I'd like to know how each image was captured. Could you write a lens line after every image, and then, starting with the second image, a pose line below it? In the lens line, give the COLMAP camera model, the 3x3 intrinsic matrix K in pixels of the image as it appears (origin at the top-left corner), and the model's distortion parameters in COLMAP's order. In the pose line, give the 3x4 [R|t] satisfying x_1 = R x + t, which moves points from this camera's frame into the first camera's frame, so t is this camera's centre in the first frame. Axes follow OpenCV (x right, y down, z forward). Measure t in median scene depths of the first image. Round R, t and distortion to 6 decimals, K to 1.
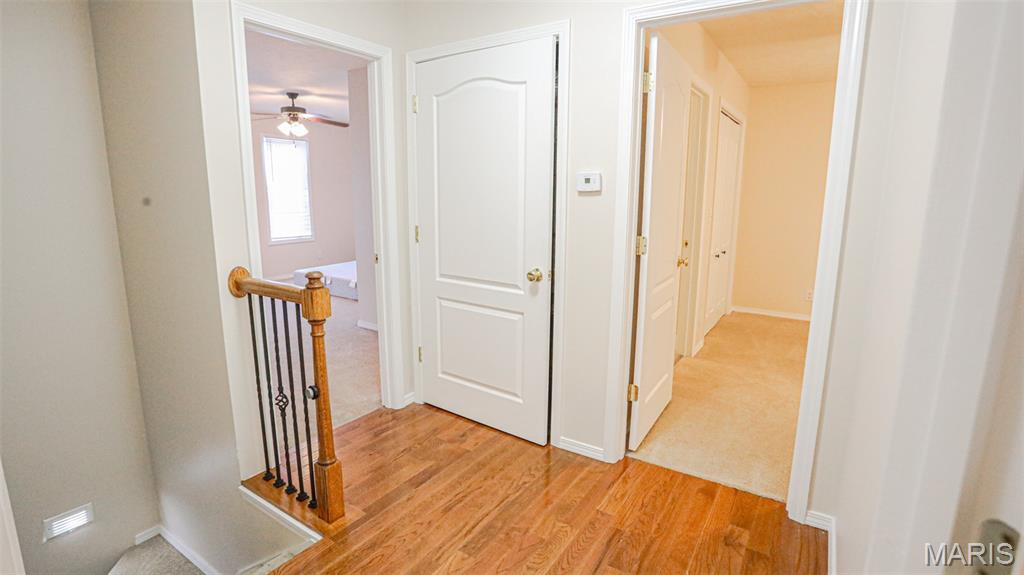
lens RADIAL K [[487.3, 0, 515.3], [0, 487.3, 279.4], [0, 0, 1]] dist [-0.070996, 0.028107]
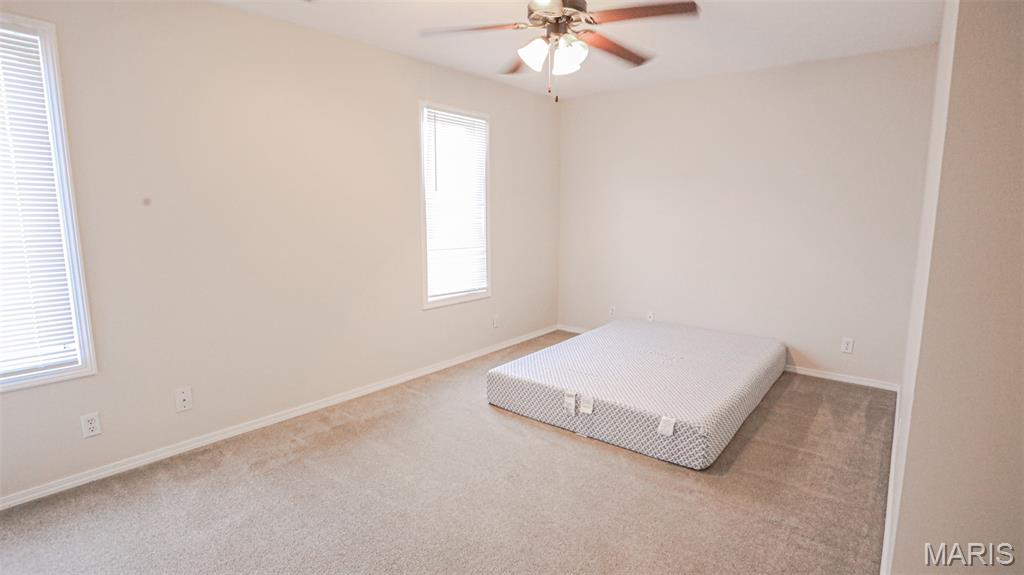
lens RADIAL K [[487.3, 0, 515.3], [0, 487.3, 279.4], [0, 0, 1]] dist [-0.070996, 0.028107]
pose [[0.993136, 0.007272, -0.116735, -0.883481], [-0.012175, 0.999071, -0.041344, -0.212086], [0.116326, 0.042481, 0.992302, 1.180911]]
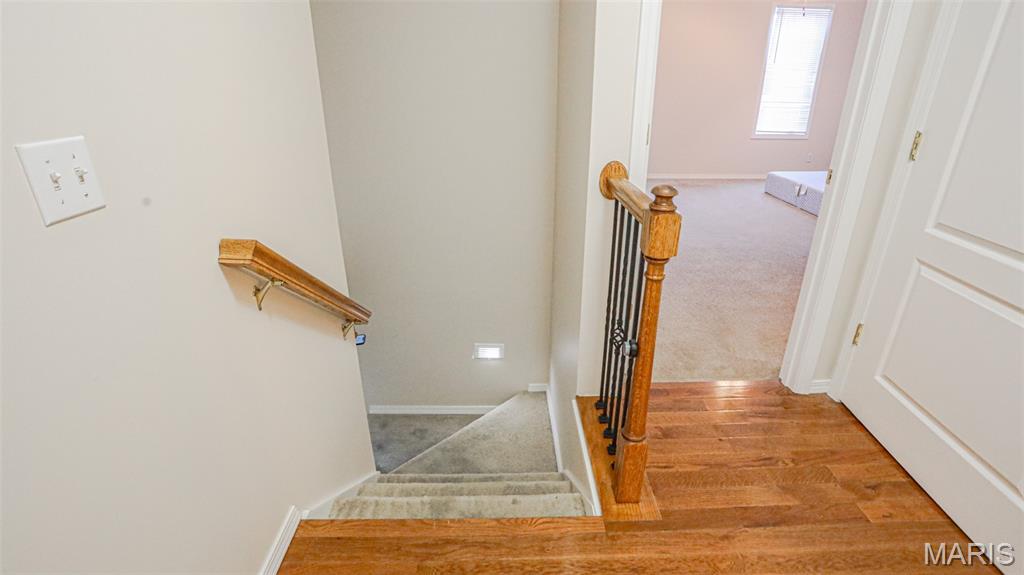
lens RADIAL K [[487.3, 0, 515.3], [0, 487.3, 279.4], [0, 0, 1]] dist [-0.070996, 0.028107]
pose [[0.560094, 0.313851, -0.766676, 0.011478], [-0.140572, 0.948043, 0.285402, -0.035742], [0.816415, -0.052078, 0.575112, 0.283954]]
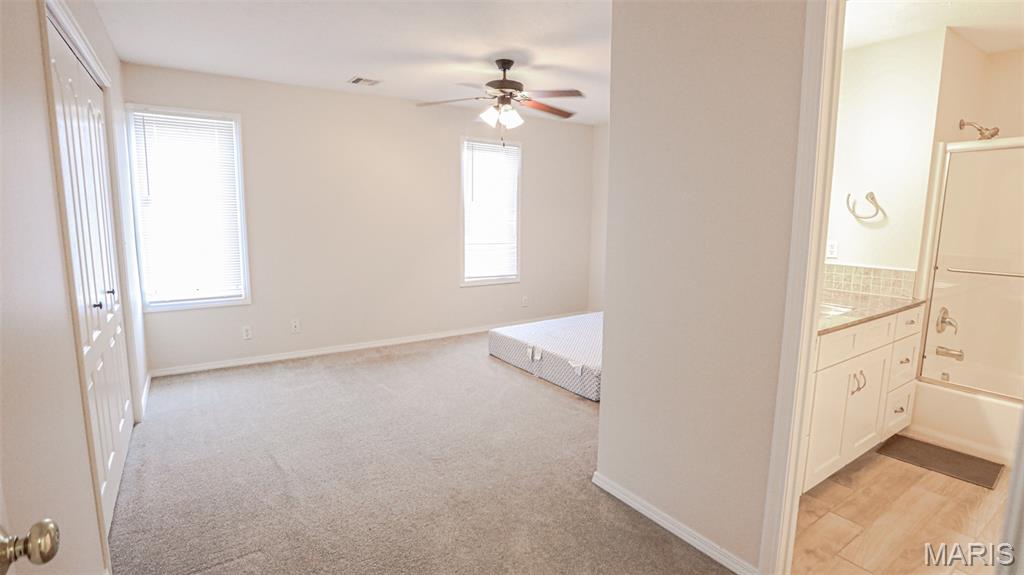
lens RADIAL K [[487.3, 0, 515.3], [0, 487.3, 279.4], [0, 0, 1]] dist [-0.070996, 0.028107]
pose [[0.922154, 0.055455, -0.382827, -0.379852], [-0.074259, 0.996642, -0.034506, -0.159623], [0.379628, 0.060248, 0.923175, 0.847534]]
